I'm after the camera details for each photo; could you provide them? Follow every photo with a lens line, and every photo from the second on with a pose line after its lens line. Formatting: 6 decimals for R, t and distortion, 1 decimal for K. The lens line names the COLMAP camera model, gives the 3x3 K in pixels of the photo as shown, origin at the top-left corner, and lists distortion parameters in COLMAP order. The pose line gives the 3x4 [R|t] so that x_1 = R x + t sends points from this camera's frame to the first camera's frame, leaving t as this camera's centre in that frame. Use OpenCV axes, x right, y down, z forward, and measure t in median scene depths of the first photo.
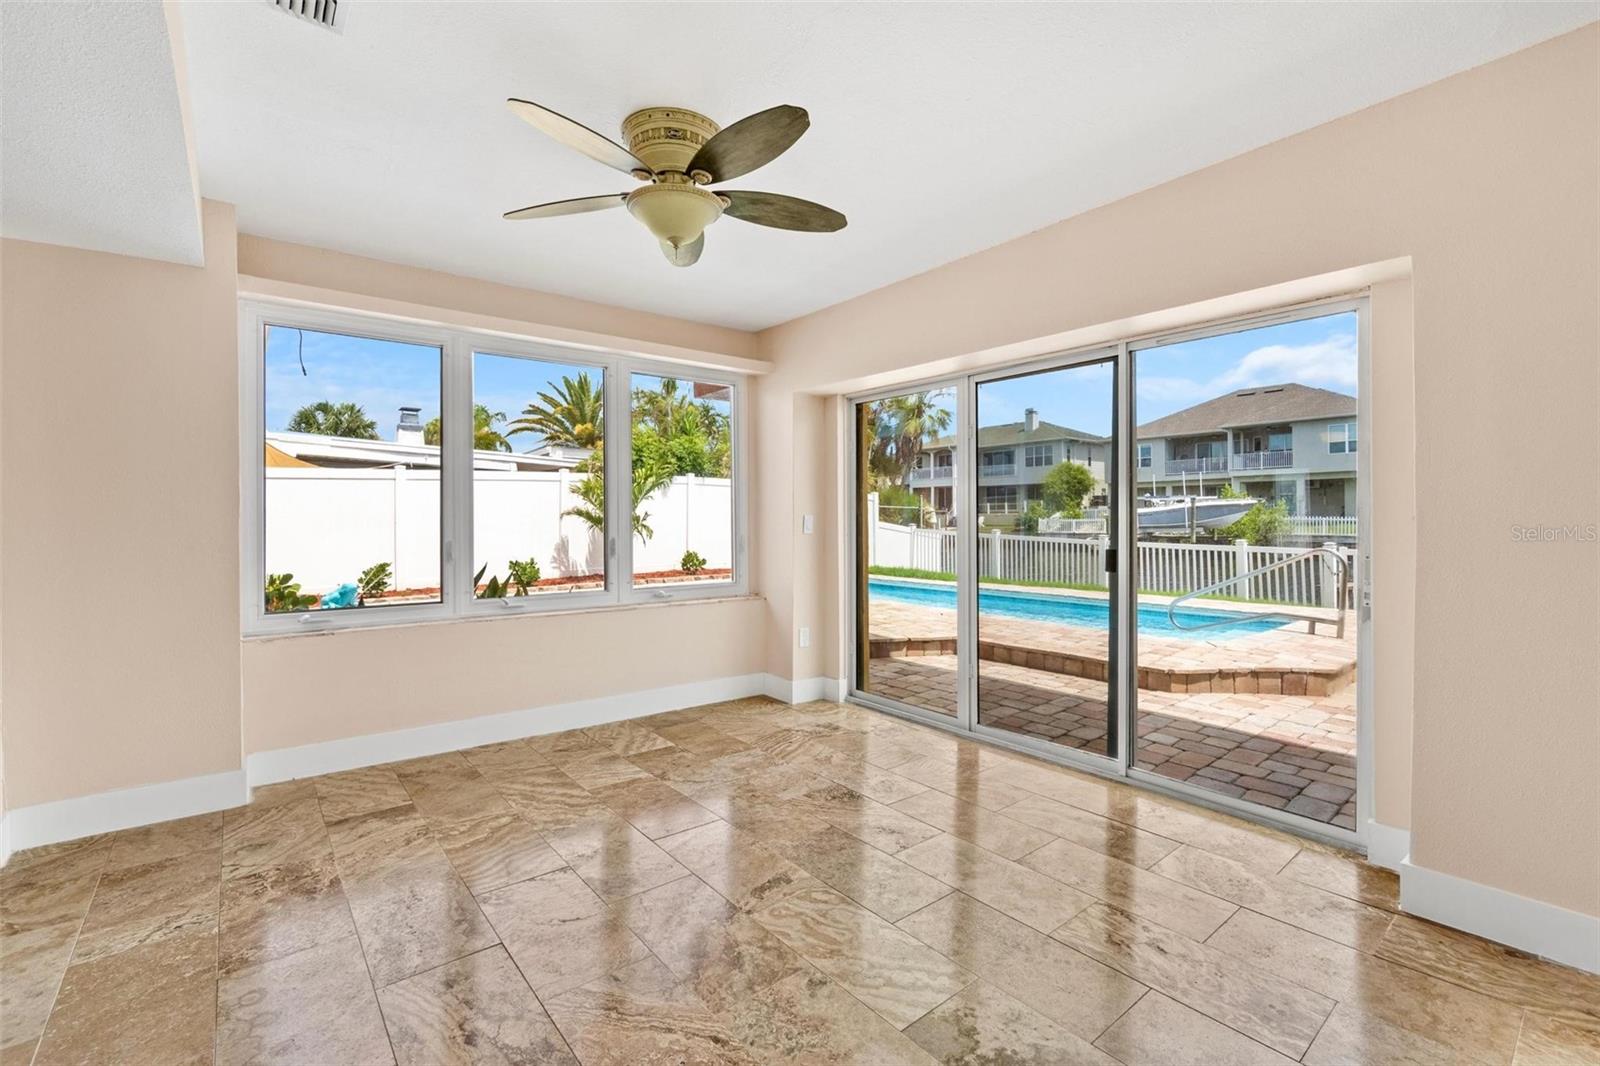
lens RADIAL K [[695.8, 0, 798.9], [0, 695.8, 520.4], [0, 0, 1]] dist [0.000094, 0.000704]
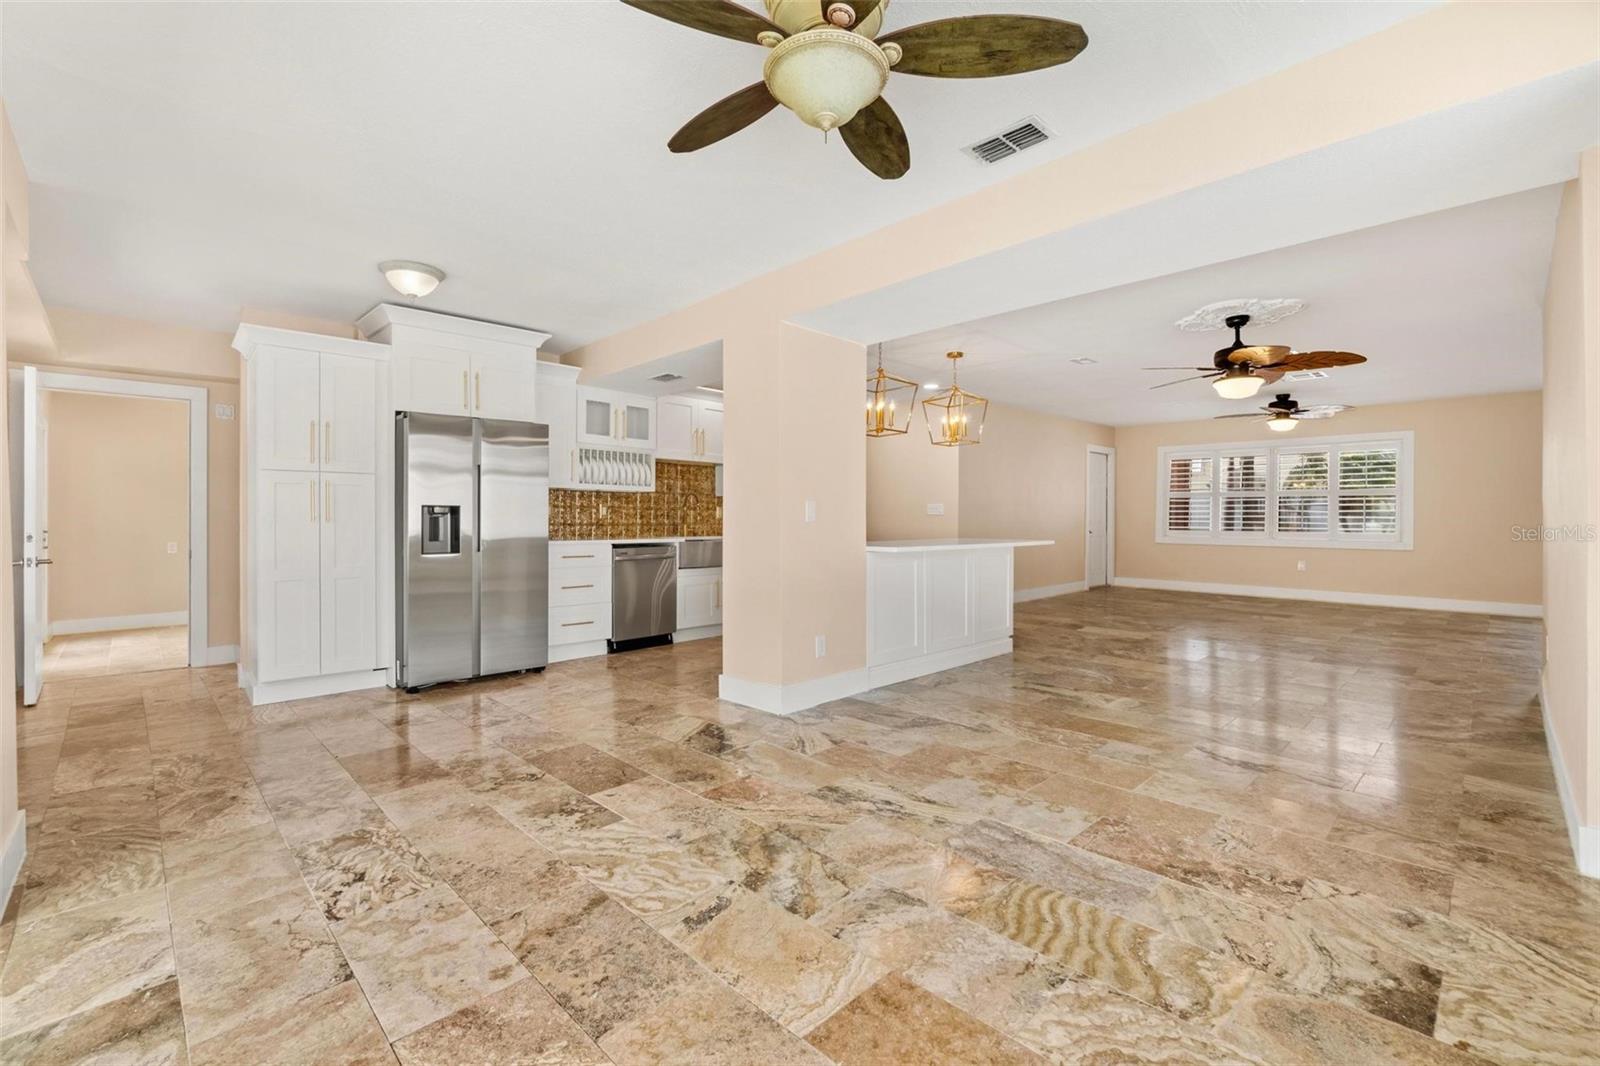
lens RADIAL K [[695.8, 0, 798.9], [0, 695.8, 520.4], [0, 0, 1]] dist [0.000094, 0.000704]
pose [[-0.995915, 0.008268, -0.089920, -0.081029], [0.008050, 0.999964, 0.002792, 0.040953], [0.089940, 0.002056, -0.995945, 1.945342]]
